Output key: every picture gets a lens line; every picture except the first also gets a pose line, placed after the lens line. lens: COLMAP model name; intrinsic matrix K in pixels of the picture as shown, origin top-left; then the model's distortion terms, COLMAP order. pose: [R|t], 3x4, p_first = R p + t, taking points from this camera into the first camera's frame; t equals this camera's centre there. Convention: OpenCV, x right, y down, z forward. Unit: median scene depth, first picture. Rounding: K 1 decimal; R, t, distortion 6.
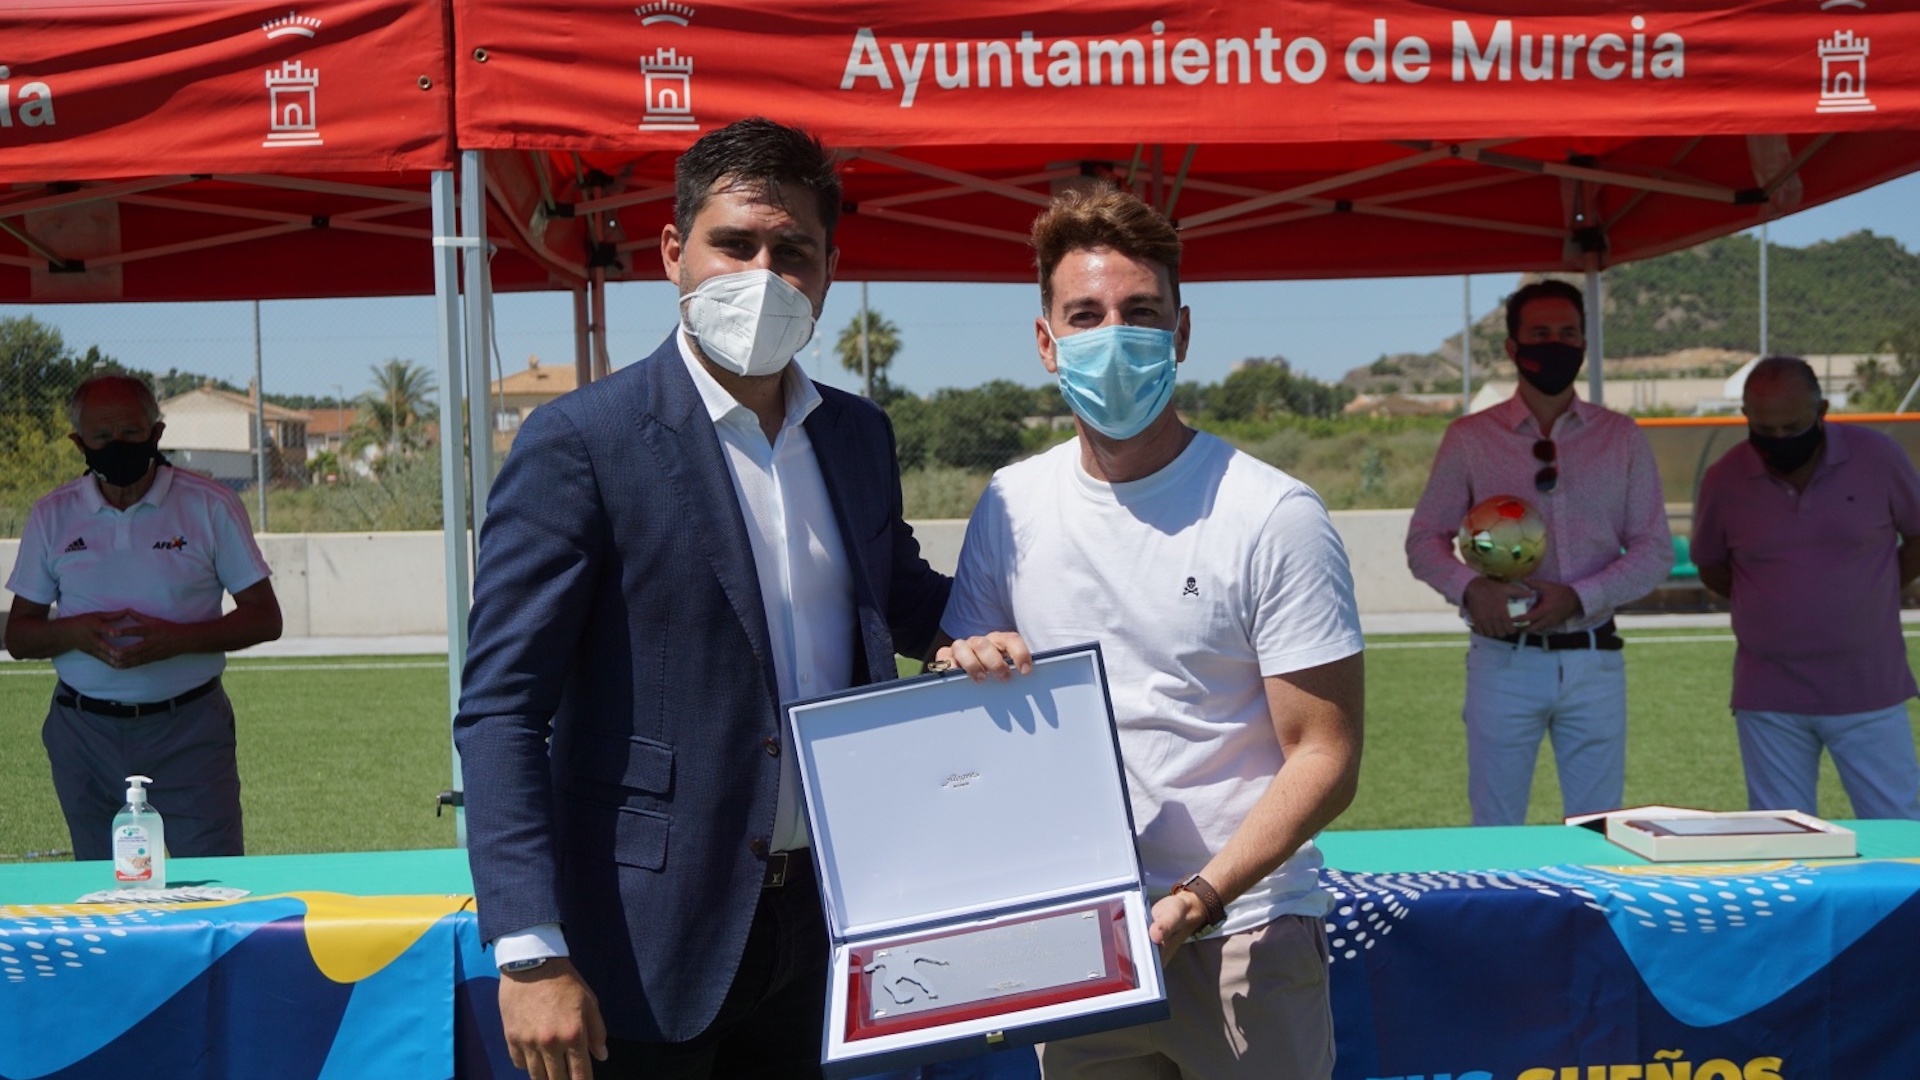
lens RADIAL K [[2765.3, 0, 956.4], [0, 2765.3, 617.8], [0, 0, 1]] dist [0.065354, -0.118319]
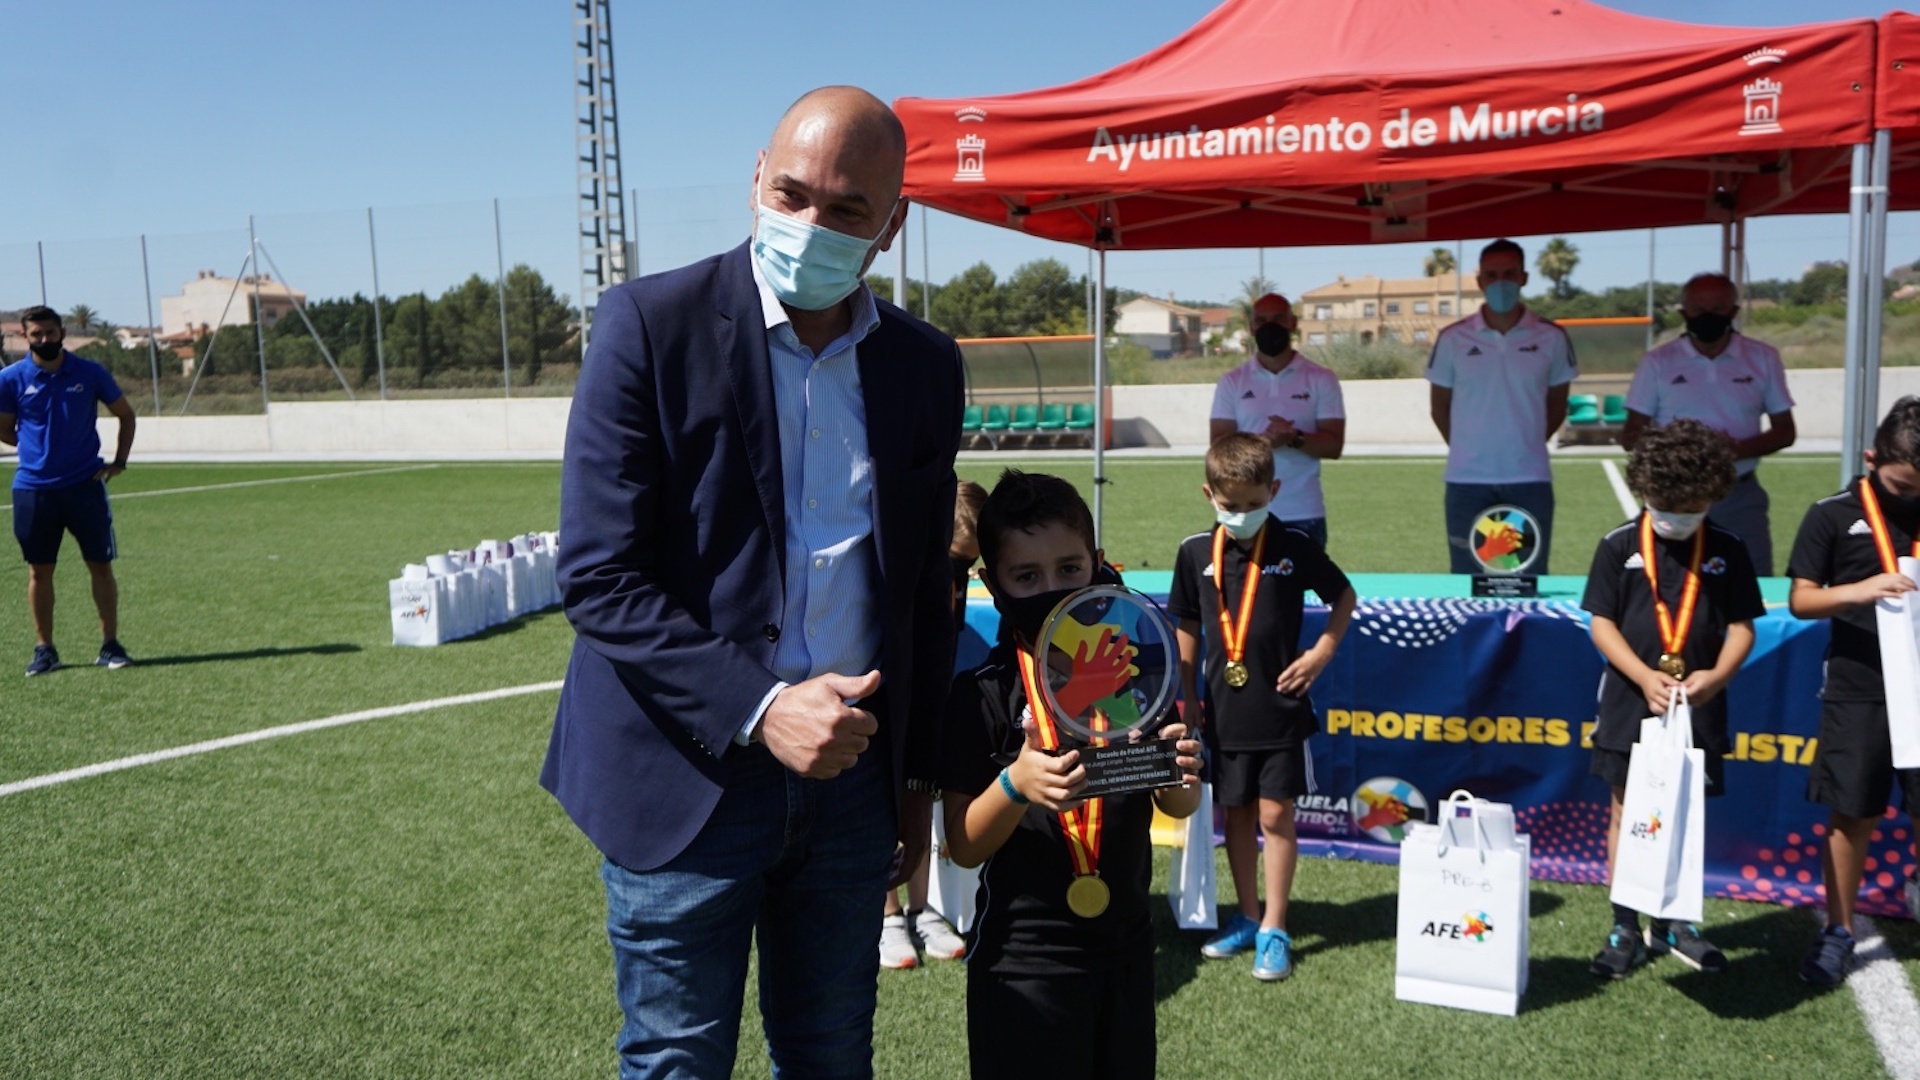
lens RADIAL K [[1656.7, 0, 953.7], [0, 1656.7, 588.7], [0, 0, 1]] dist [-0.014604, 0.030625]
pose [[0.934838, 0.040398, -0.352768, -0.318484], [-0.007407, 0.995509, 0.094372, 0.003824], [0.354996, -0.085610, 0.930940, -0.066375]]
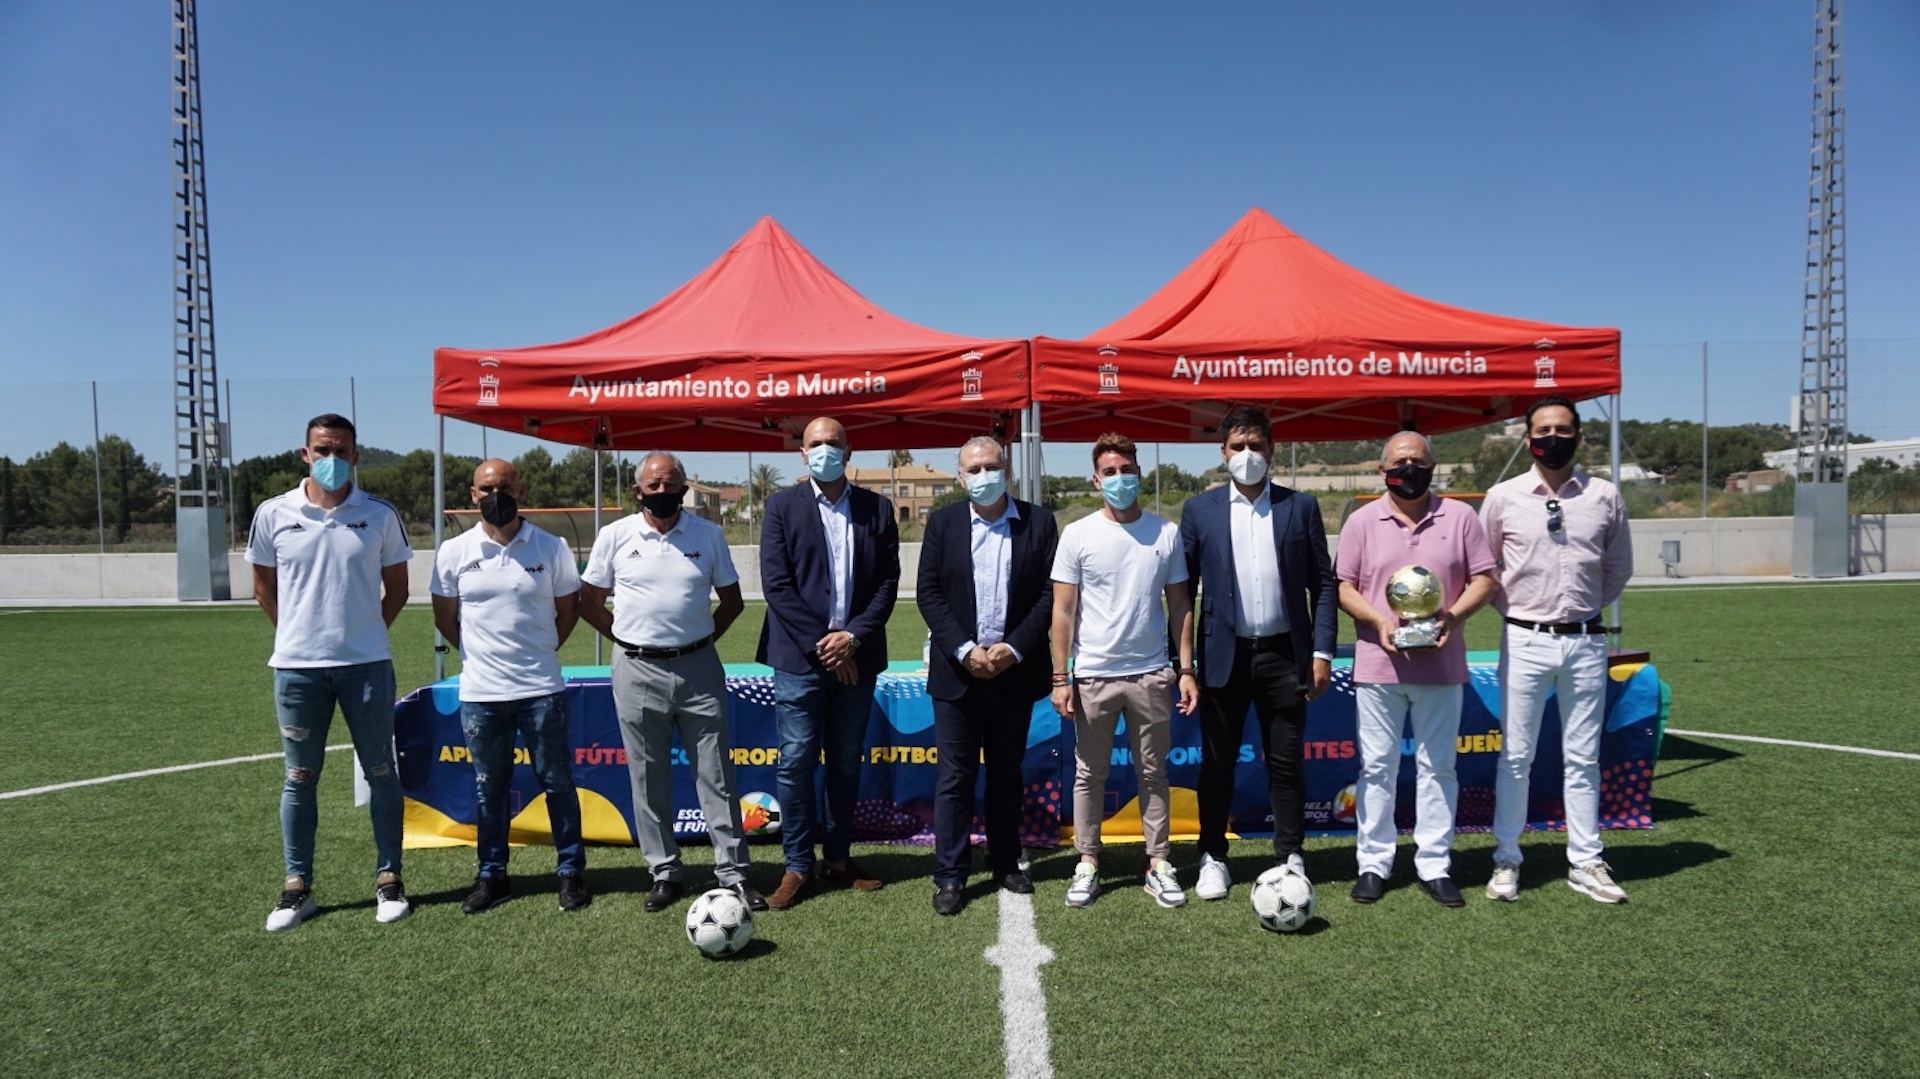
lens RADIAL K [[1322.0, 0, 959.4], [0, 1322.0, 605.7], [0, 0, 1]] dist [-0.034263, 0.030923]
pose [[0.999160, 0.006156, -0.040511, -0.192753], [-0.005571, 0.999879, 0.014546, 0.013364], [0.040595, -0.014308, 0.999073, -0.290667]]
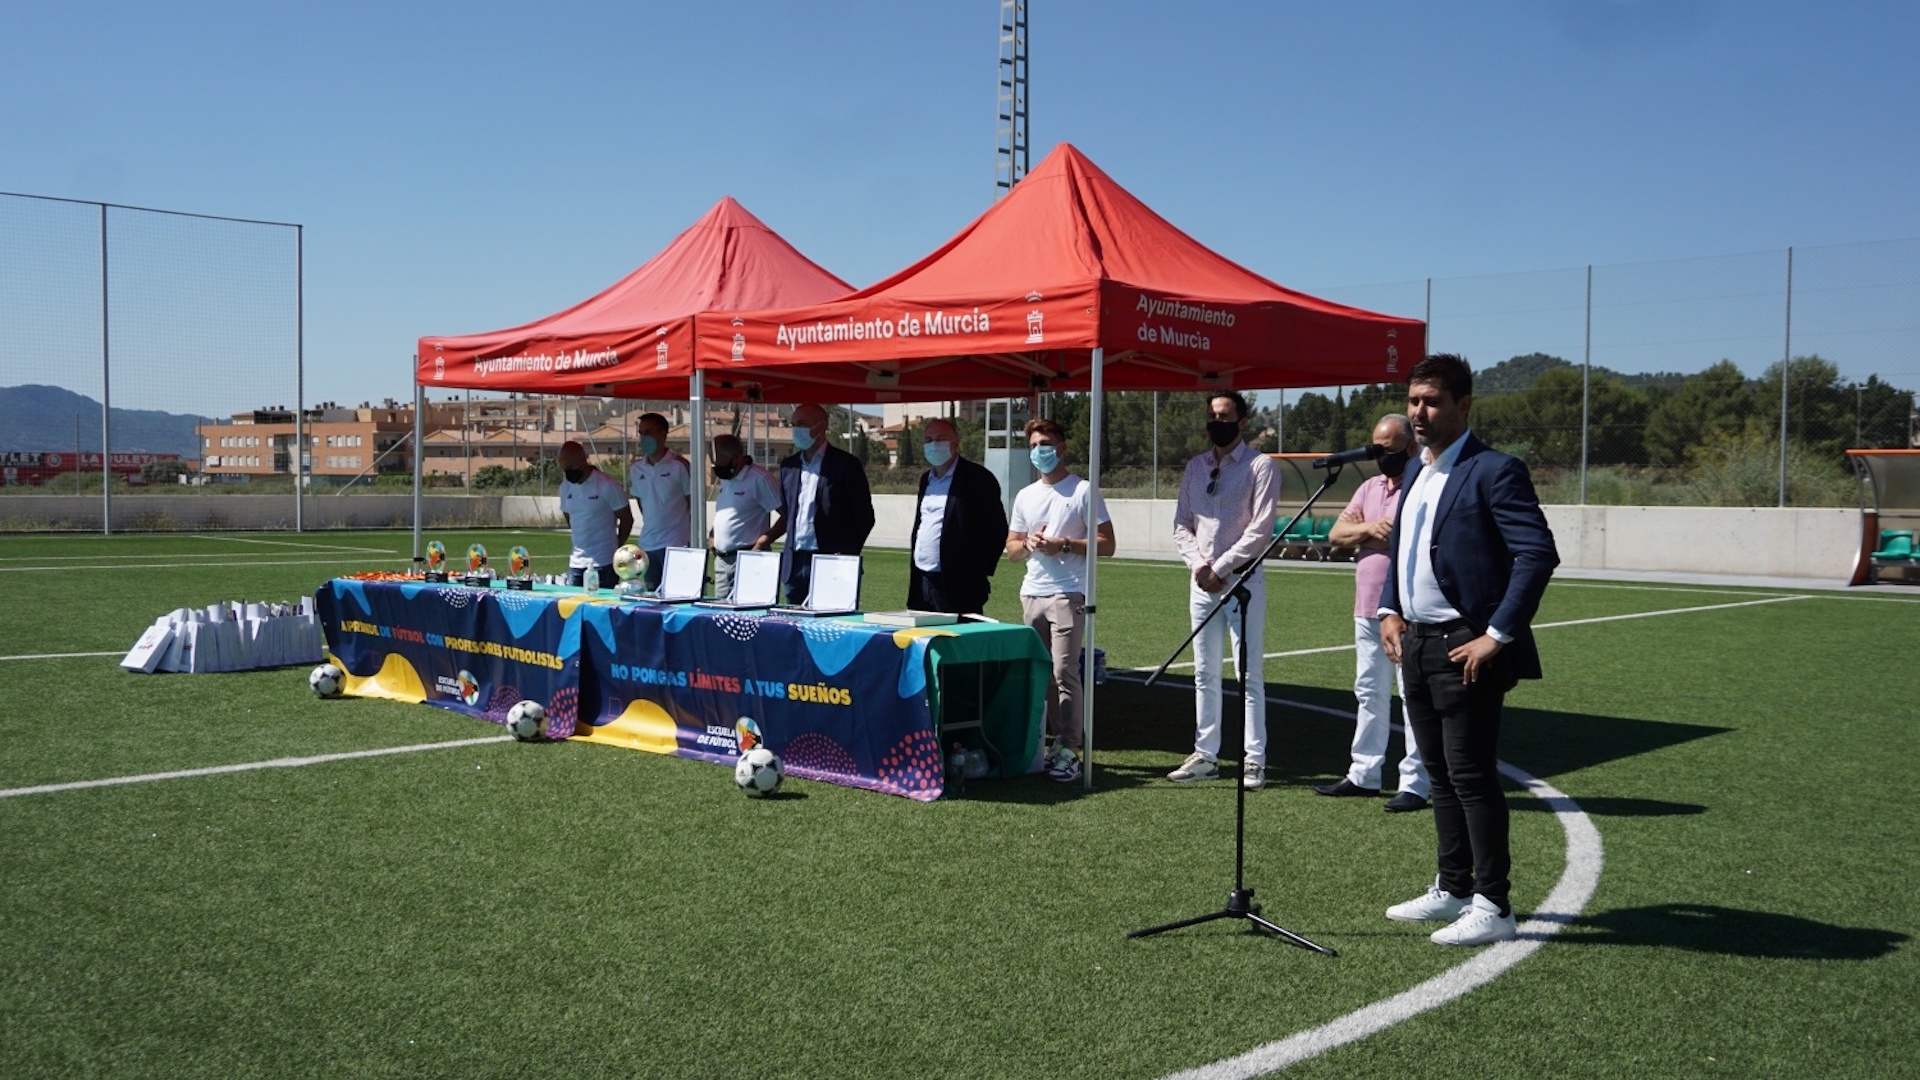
lens RADIAL K [[1850.6, 0, 953.1], [0, 1850.6, 650.7], [0, 0, 1]] dist [0.058148, 0.001504]
pose [[0.687366, 0.091449, -0.720531, 1.511770], [-0.055301, 0.995752, 0.073624, -0.023115], [0.724203, -0.010761, 0.689503, -0.218045]]
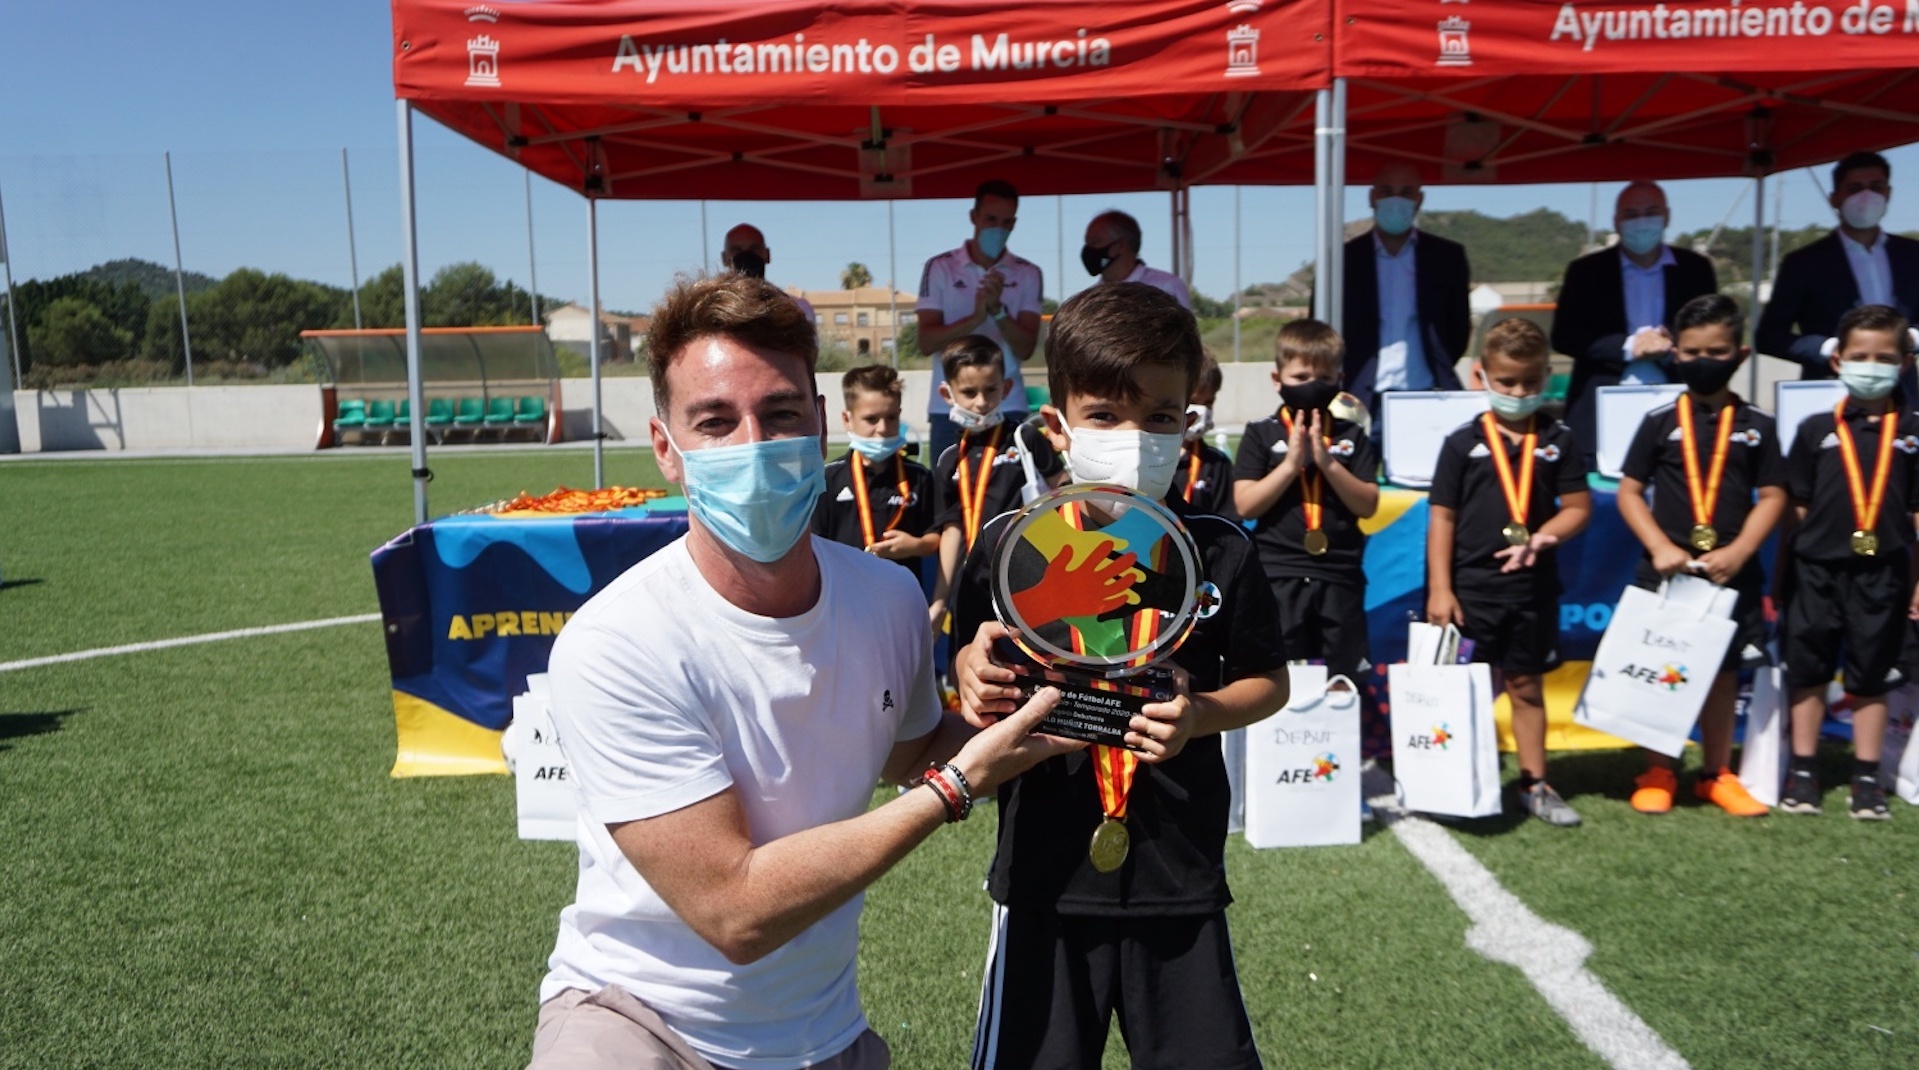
lens RADIAL K [[1613.8, 0, 966.9], [0, 1613.8, 616.2], [0, 0, 1]] dist [-0.000268, 0.005051]
pose [[0.999932, -0.001991, -0.011495, -0.392587], [0.003205, 0.994302, 0.106548, 0.059125], [0.011218, -0.106578, 0.994241, -0.049658]]
